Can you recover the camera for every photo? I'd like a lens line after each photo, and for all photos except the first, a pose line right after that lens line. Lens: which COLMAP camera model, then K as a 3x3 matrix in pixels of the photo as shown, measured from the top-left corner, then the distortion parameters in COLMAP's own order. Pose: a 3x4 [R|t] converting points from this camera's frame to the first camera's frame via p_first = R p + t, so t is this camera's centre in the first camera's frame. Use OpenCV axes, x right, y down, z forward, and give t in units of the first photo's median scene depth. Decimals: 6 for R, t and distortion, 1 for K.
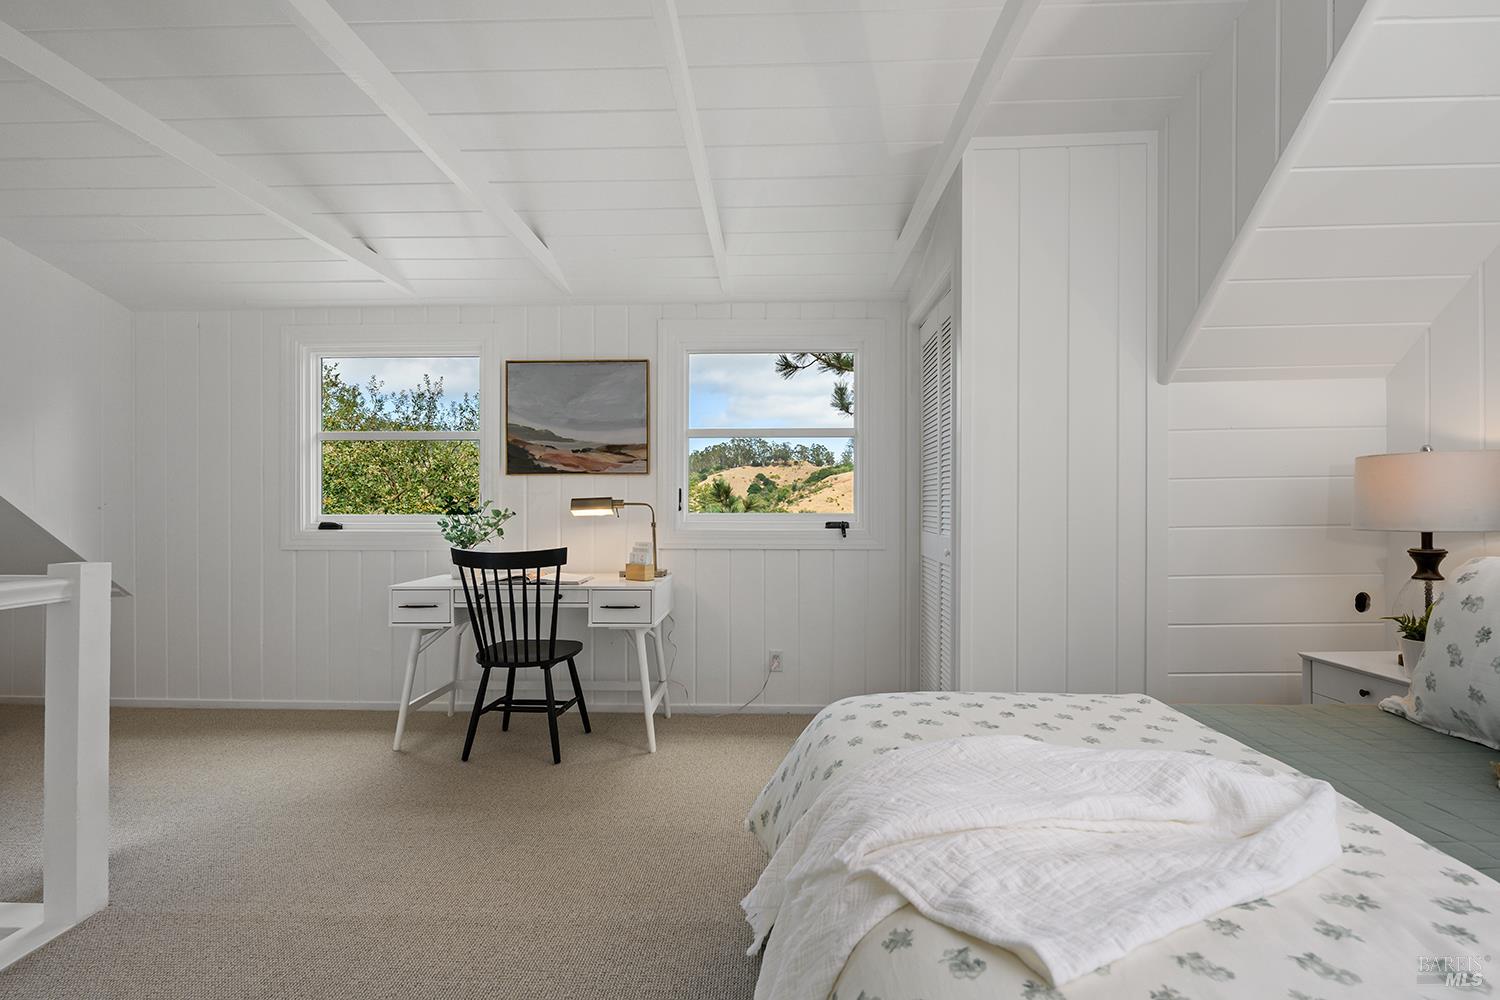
lens RADIAL K [[714.3, 0, 751.1], [0, 714.3, 506.9], [0, 0, 1]] dist [0.006758, 0.000451]
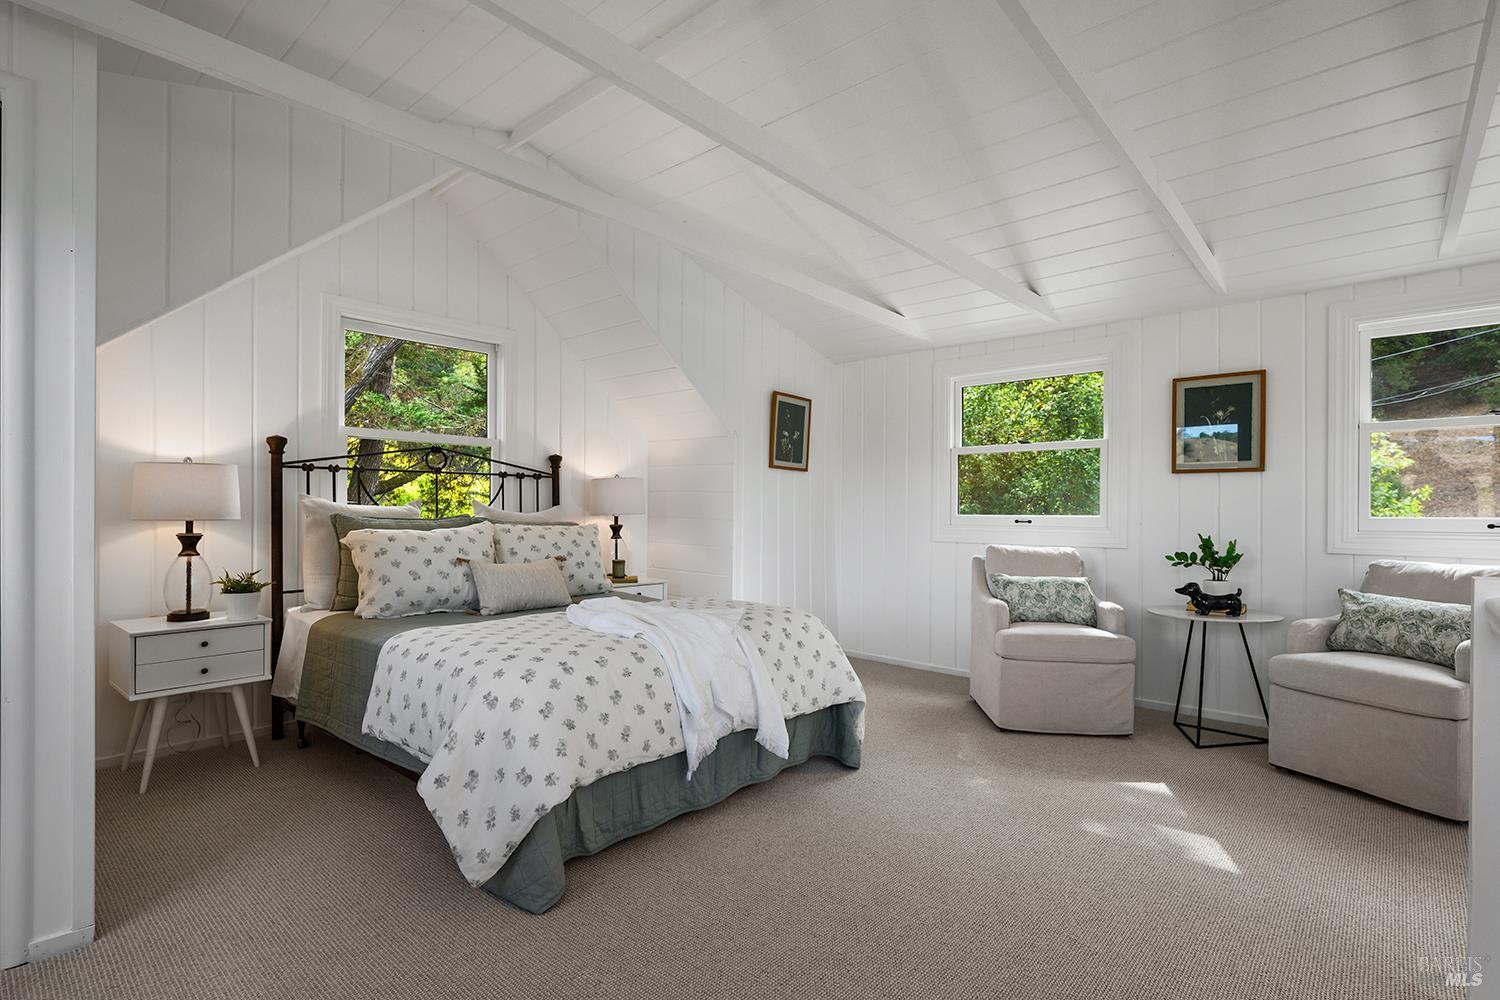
lens RADIAL K [[721.5, 0, 757.1], [0, 721.5, 503.3], [0, 0, 1]] dist [0.003822, 0.000828]
pose [[-0.782094, 0.002546, 0.623156, -0.398810], [-0.002912, 0.999966, -0.007740, 0.008631], [-0.623154, -0.007868, -0.782059, 1.451683]]
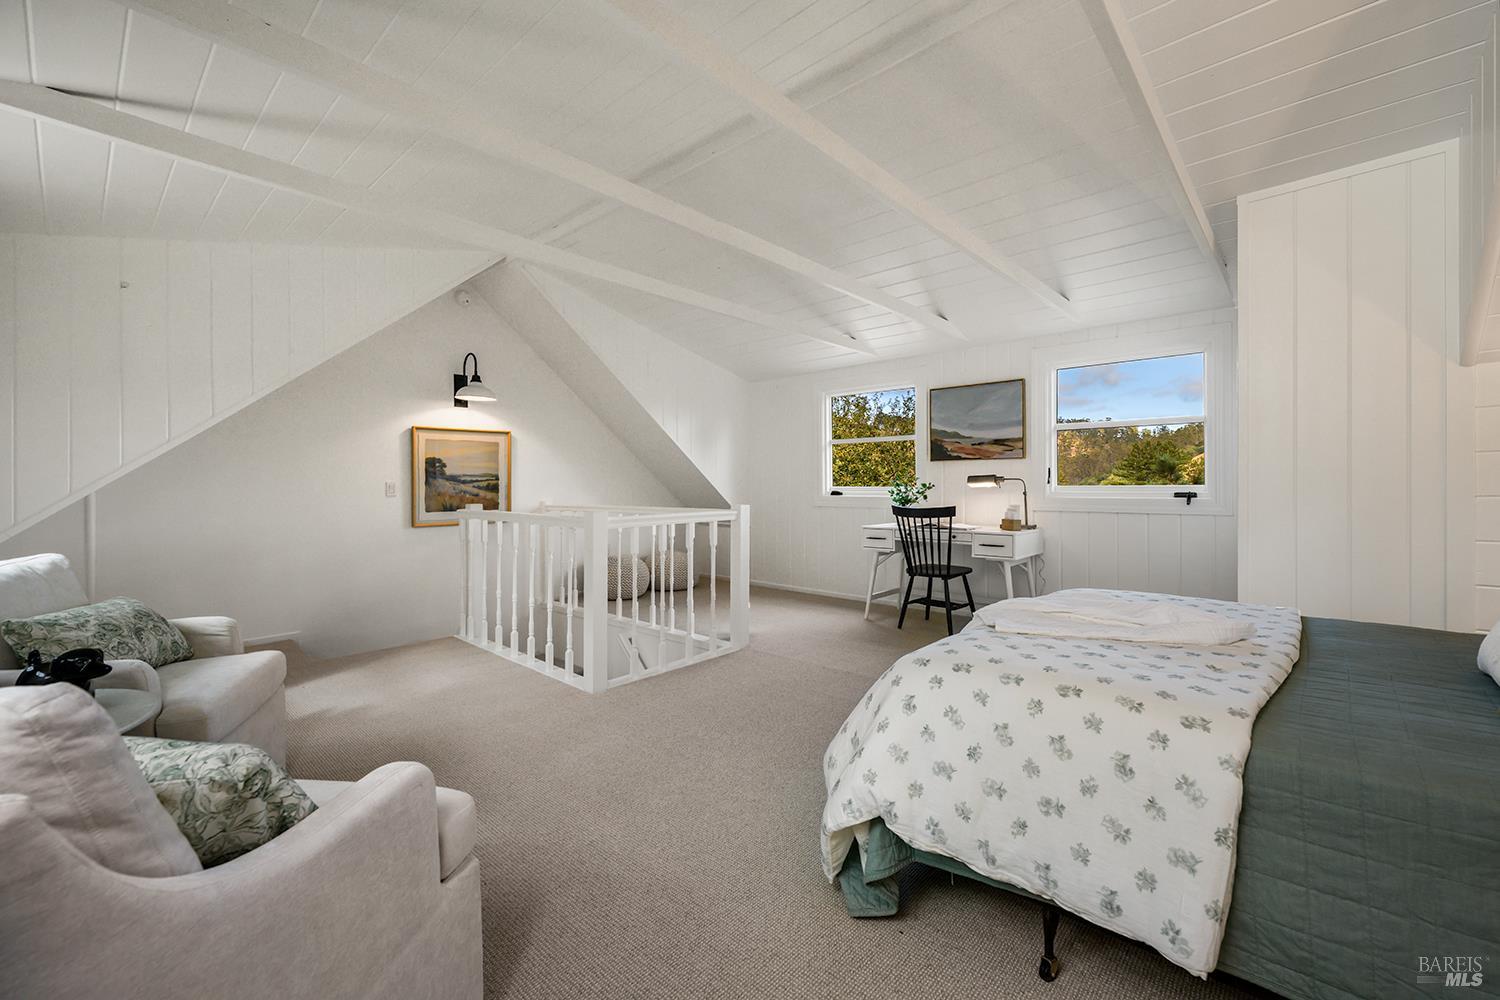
lens RADIAL K [[627.6, 0, 754.0], [0, 627.6, 489.4], [0, 0, 1]] dist [-0.001837, 0.000001]
pose [[0.768825, 0.001657, -0.639457, 0.257290], [0.004589, 0.999957, 0.008109, 0.004267], [0.639442, -0.009169, 0.768784, -0.333621]]
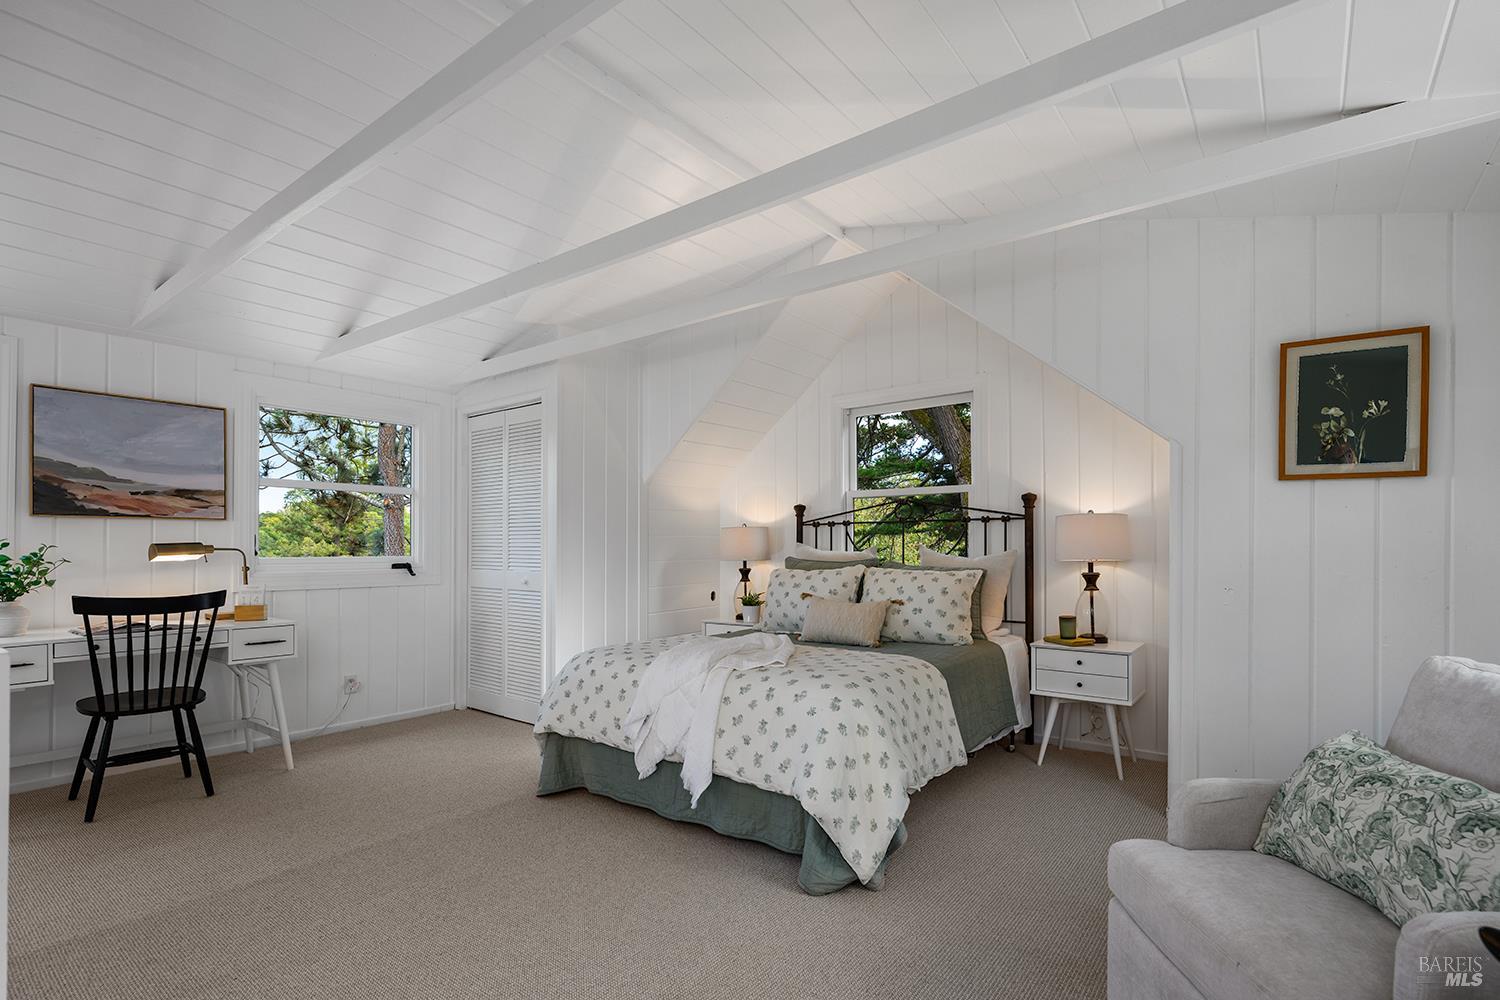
lens RADIAL K [[721.5, 0, 768.5], [0, 721.5, 559.2], [0, 0, 1]] dist [0.003822, 0.000828]
pose [[0.566377, -0.012781, 0.824047, -0.585163], [0.003337, 0.999907, 0.013215, -0.000677], [-0.824139, -0.004734, 0.566368, -0.241023]]
